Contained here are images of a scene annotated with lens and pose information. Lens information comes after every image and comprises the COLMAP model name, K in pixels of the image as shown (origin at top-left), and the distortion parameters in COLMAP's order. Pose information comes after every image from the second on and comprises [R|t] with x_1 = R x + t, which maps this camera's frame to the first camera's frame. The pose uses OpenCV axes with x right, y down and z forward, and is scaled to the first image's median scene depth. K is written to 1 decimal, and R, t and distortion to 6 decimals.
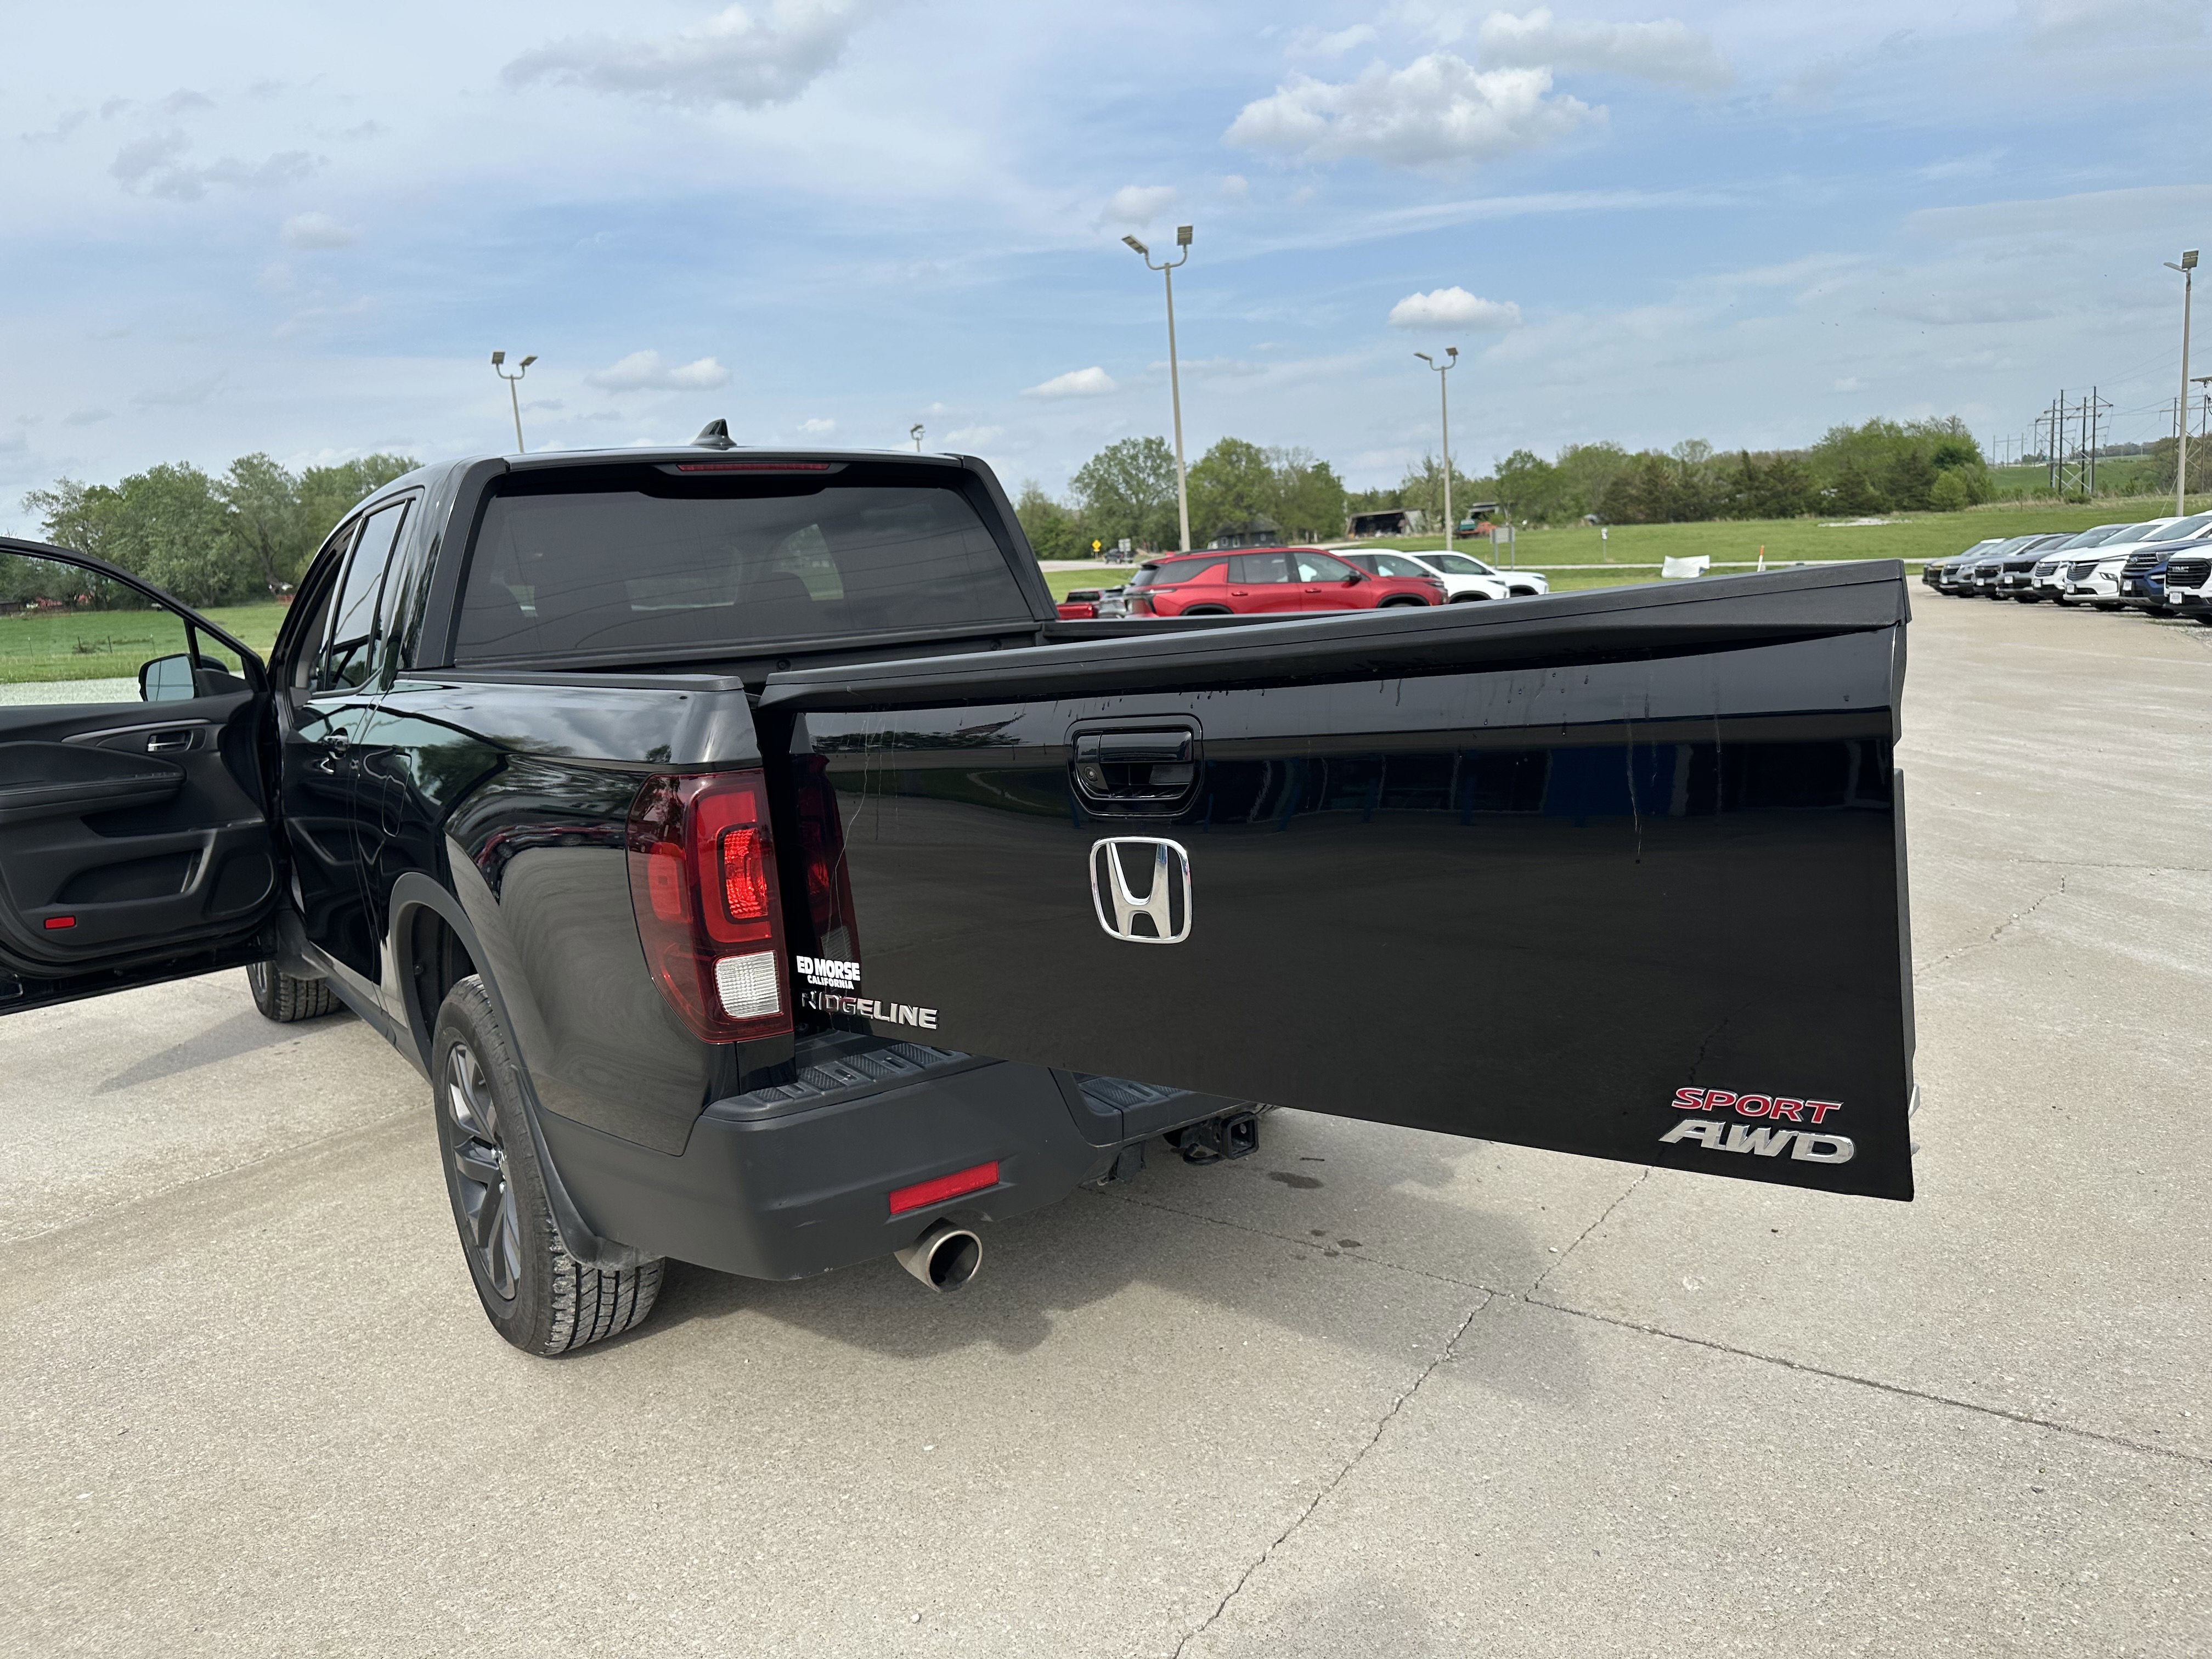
lens RADIAL K [[1534.7, 0, 1098.9], [0, 1534.7, 860.9], [0, 0, 1]] dist [0.034202, -0.066652]
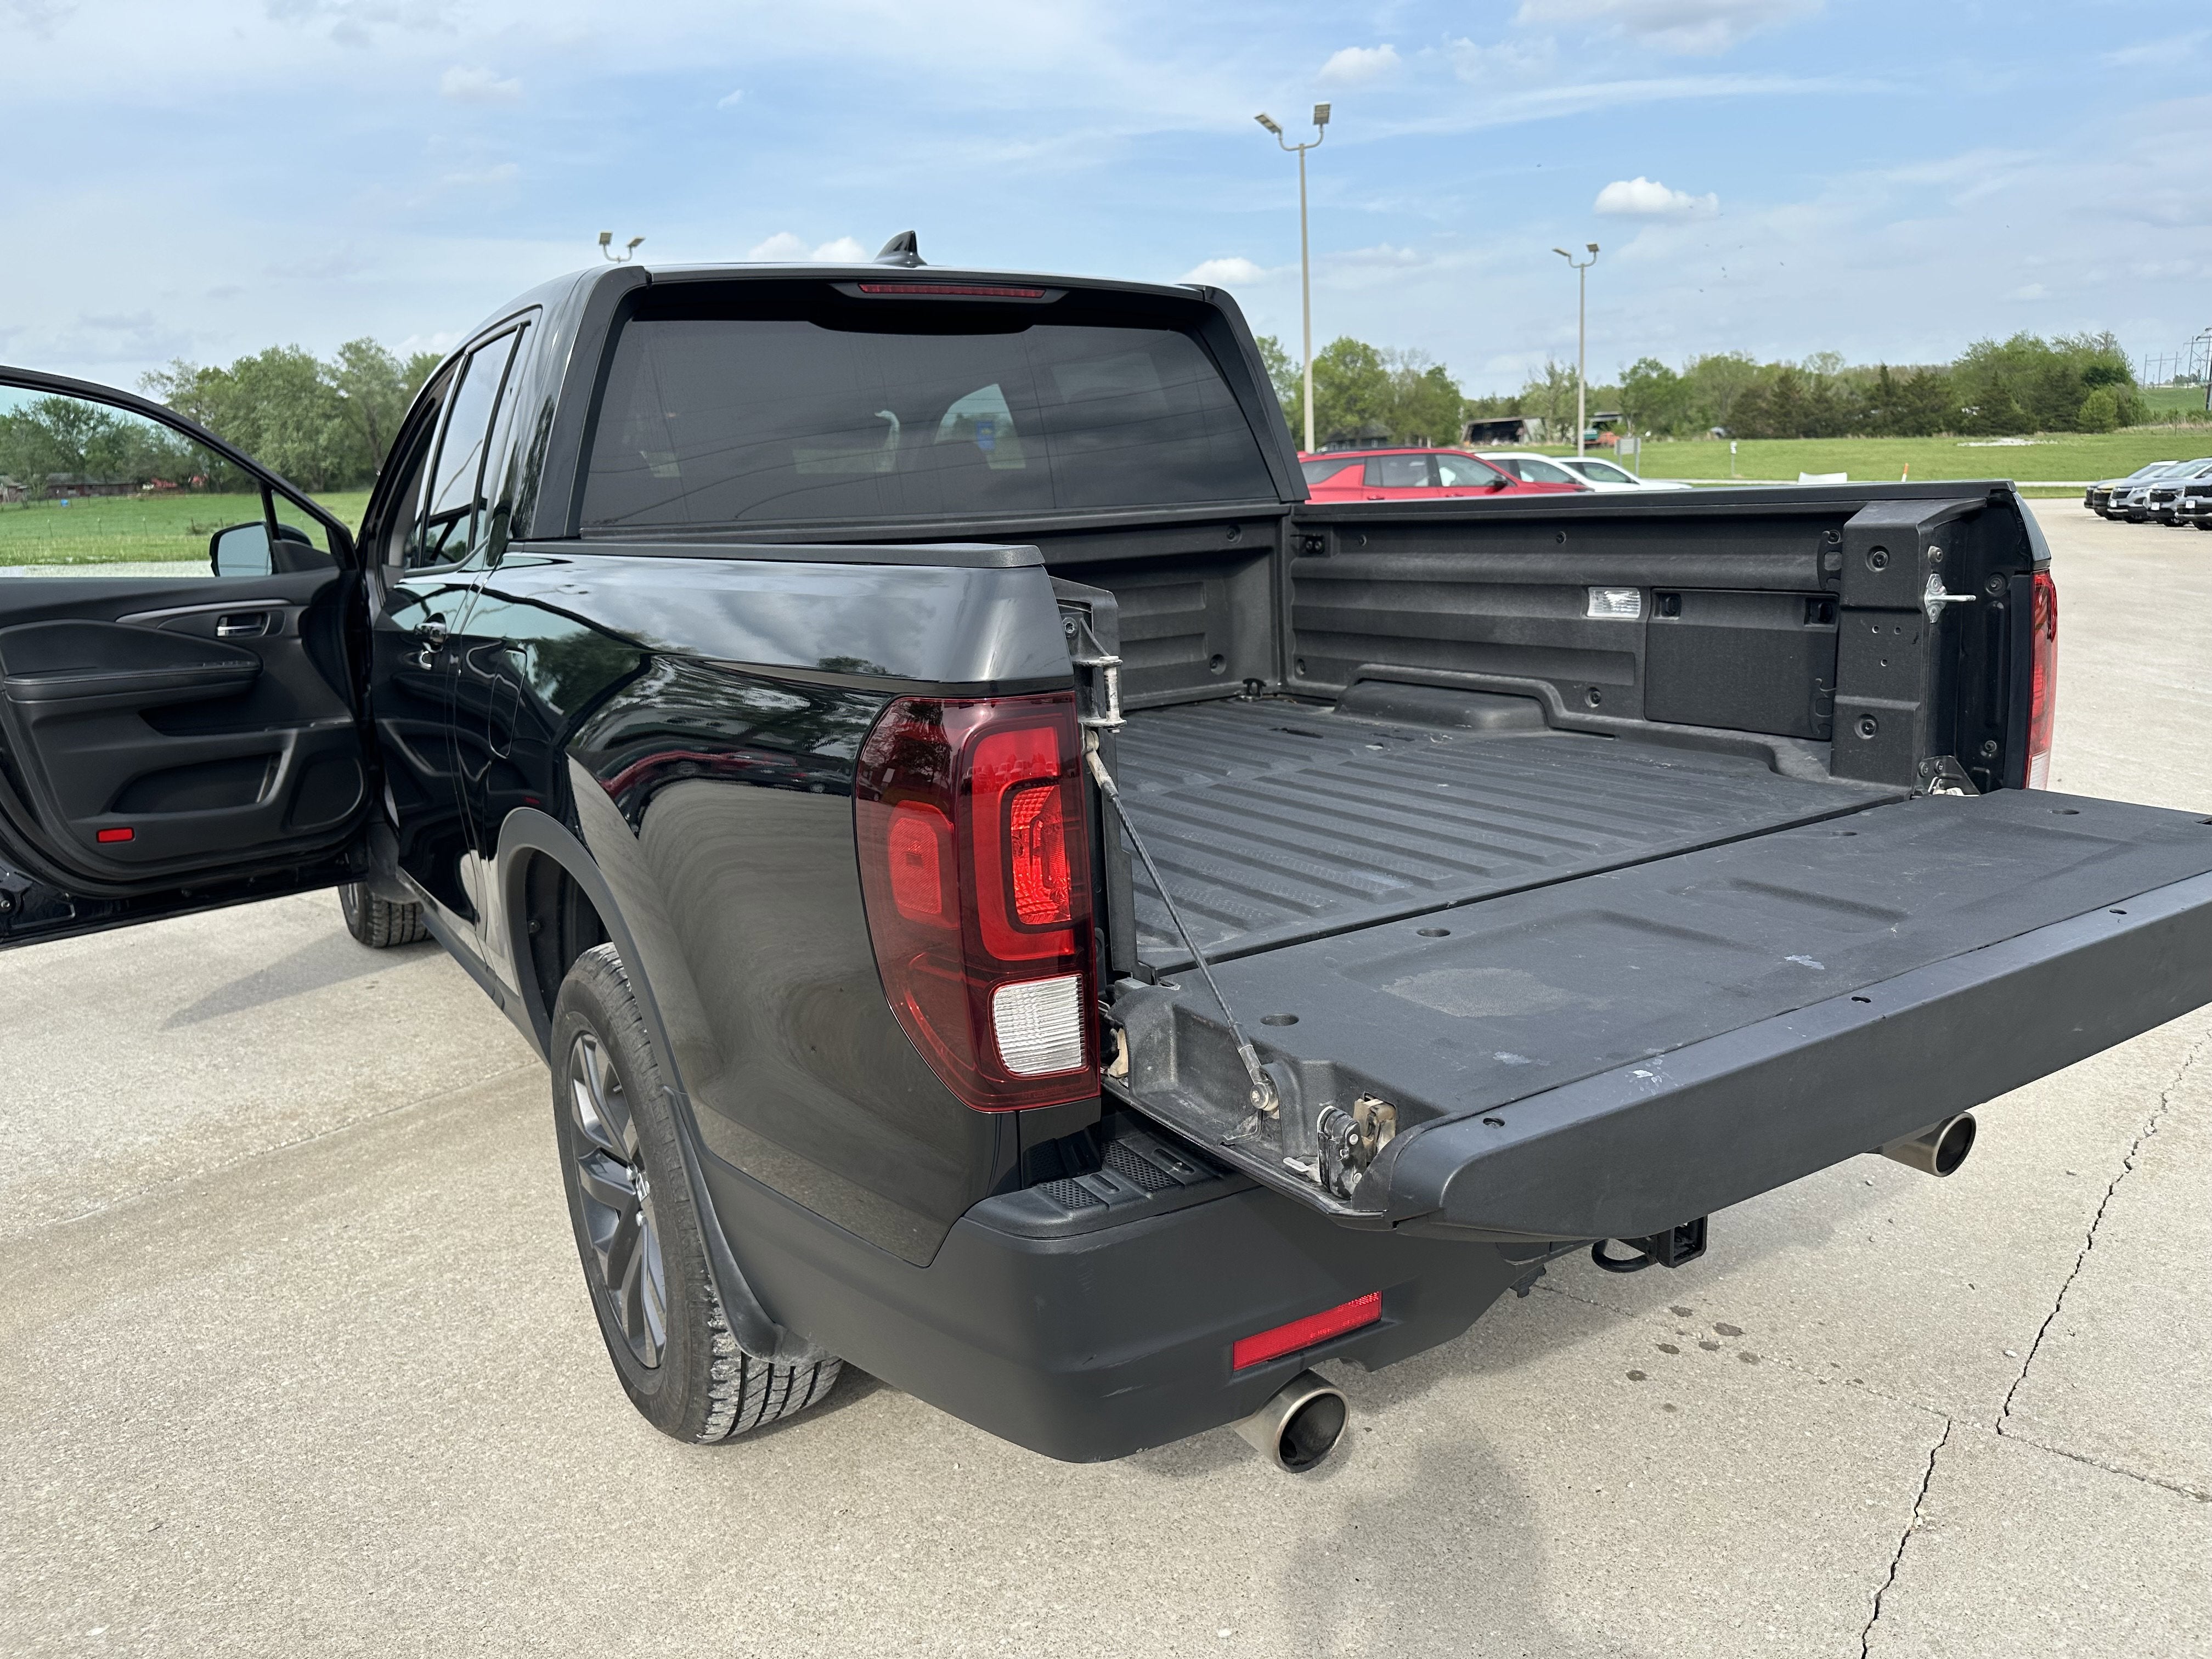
lens RADIAL K [[1538.8, 0, 1118.5], [0, 1538.8, 868.4], [0, 0, 1]] dist [0.009262, -0.025590]
pose [[0.998444, 0.033882, -0.044298, -0.066898], [-0.030981, 0.997429, 0.064612, -0.011267], [0.046373, -0.063139, 0.996927, 0.141767]]
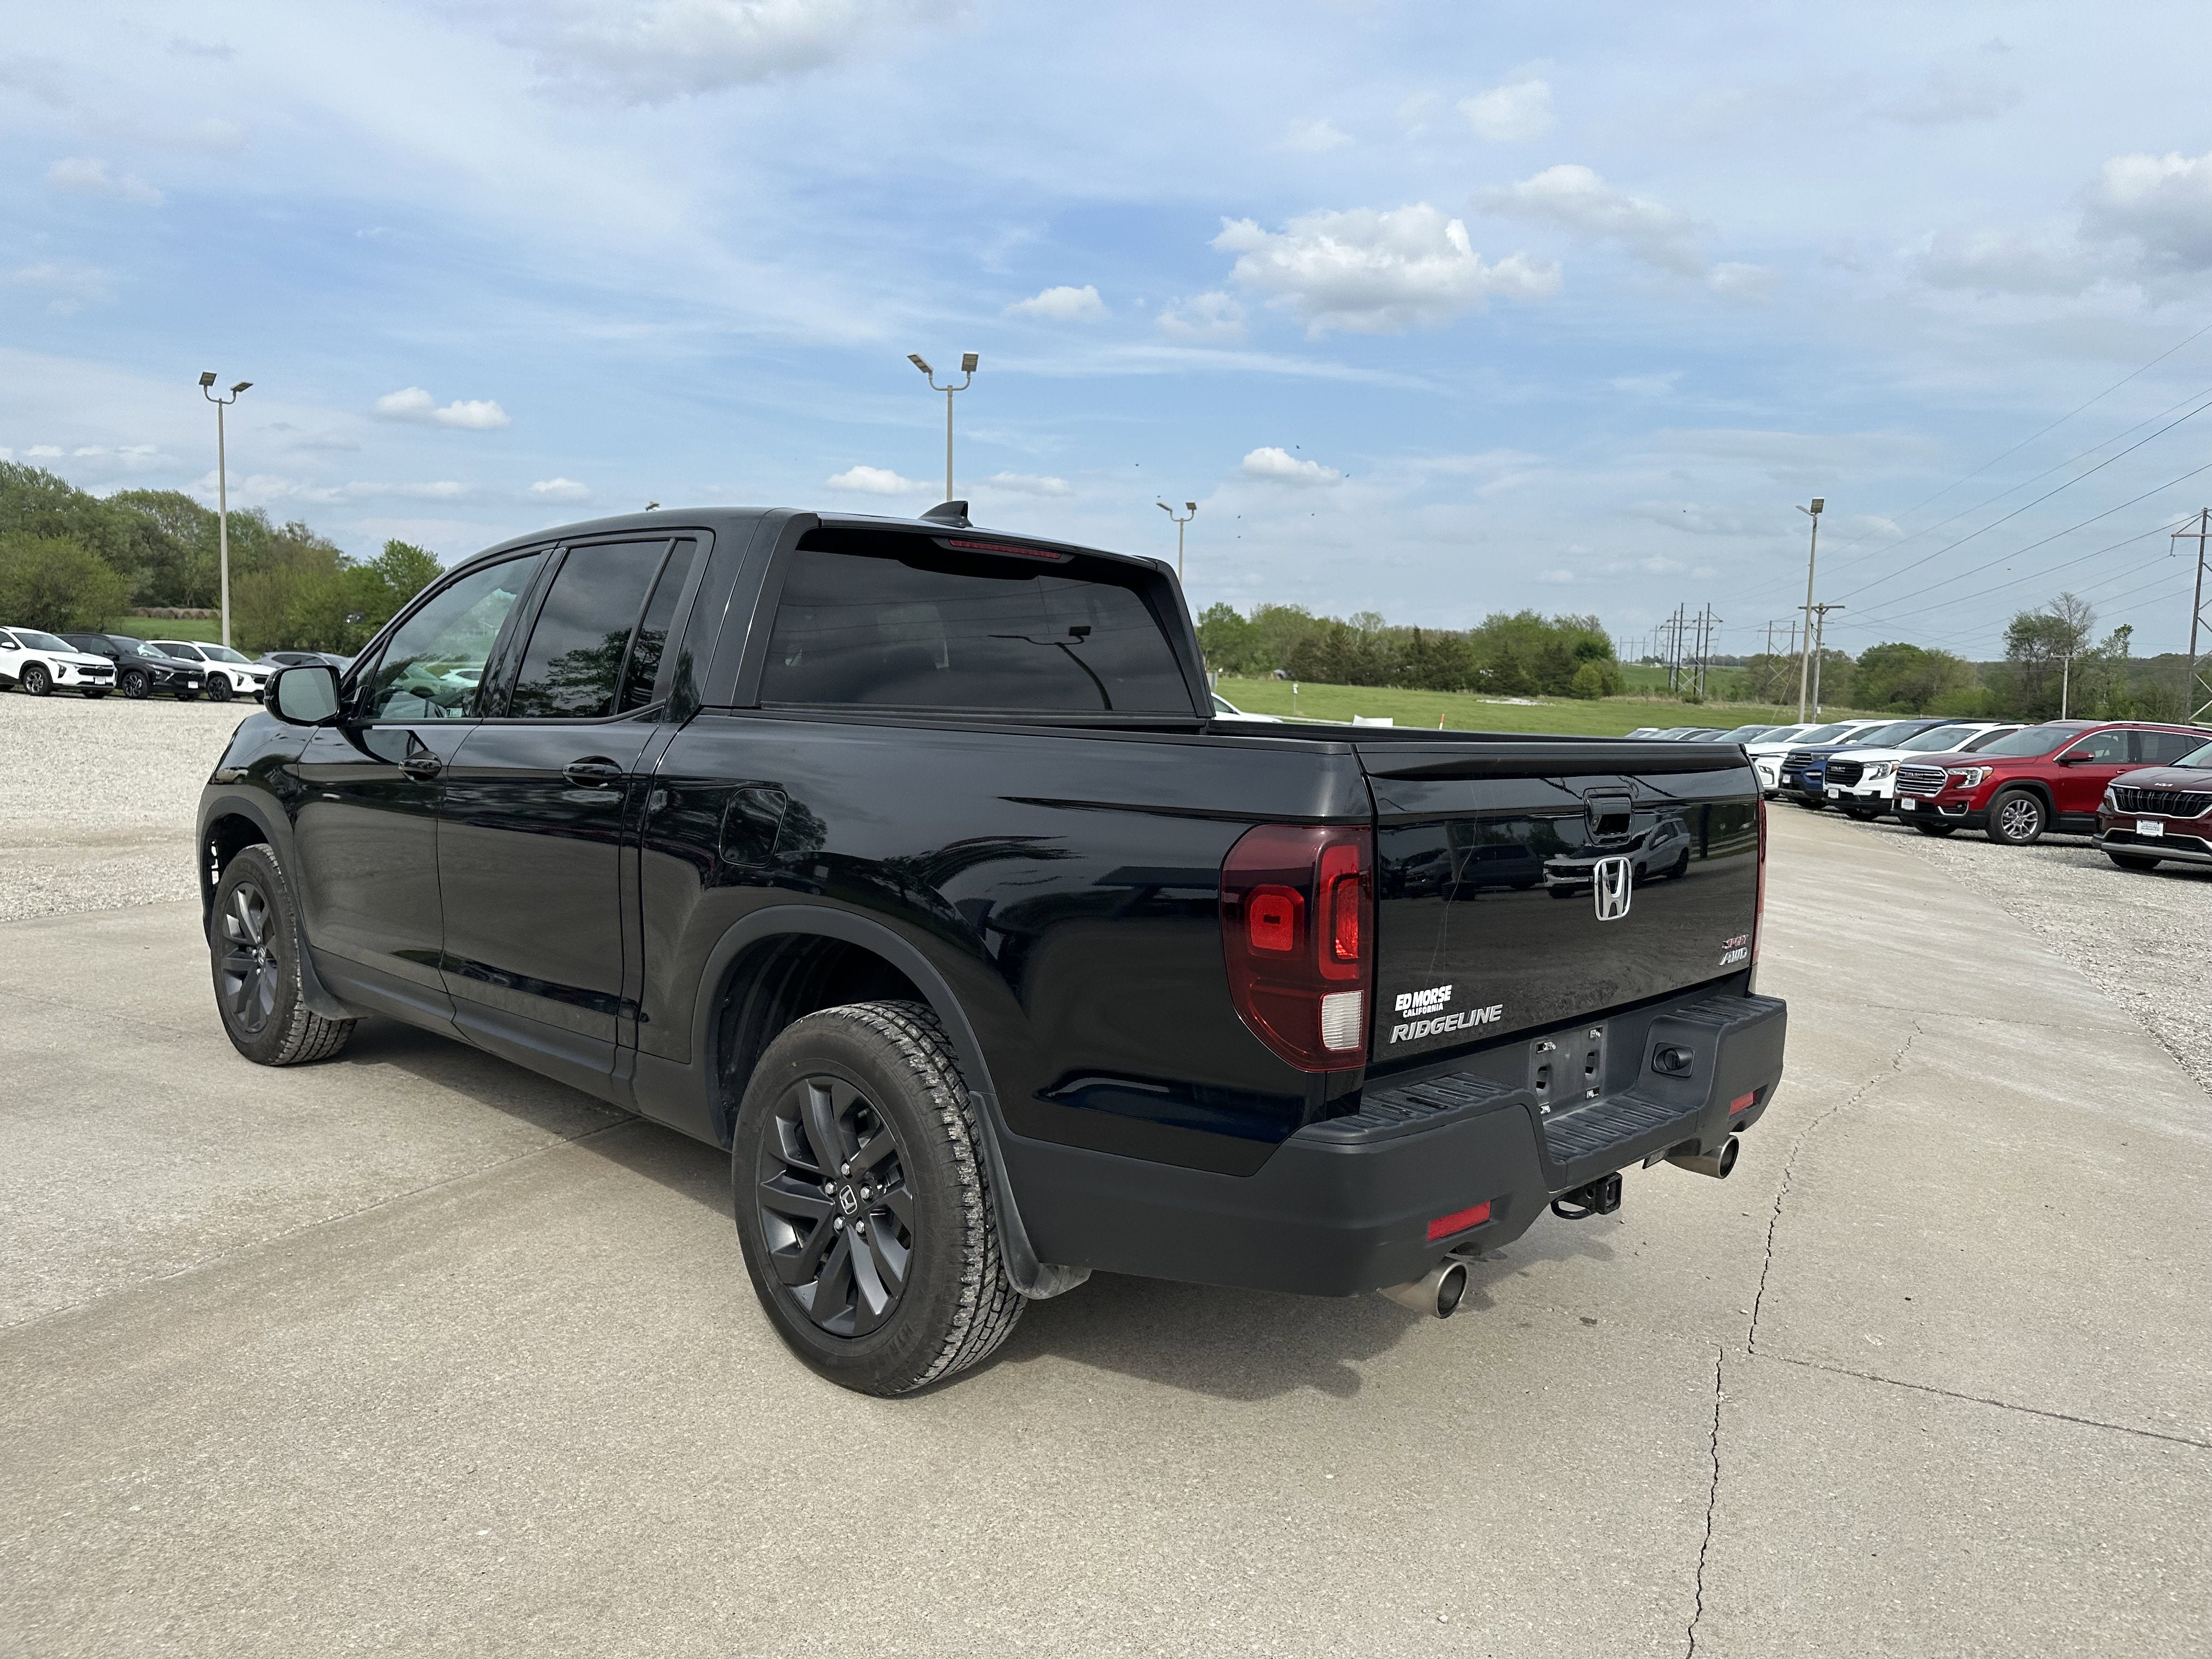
lens RADIAL K [[1534.7, 0, 1098.9], [0, 1534.7, 860.9], [0, 0, 1]] dist [0.034202, -0.066652]
pose [[0.975590, 0.078732, 0.205000, -0.246763], [-0.063209, 0.994691, -0.081211, 0.026153], [-0.210305, 0.066271, 0.975387, -0.015448]]
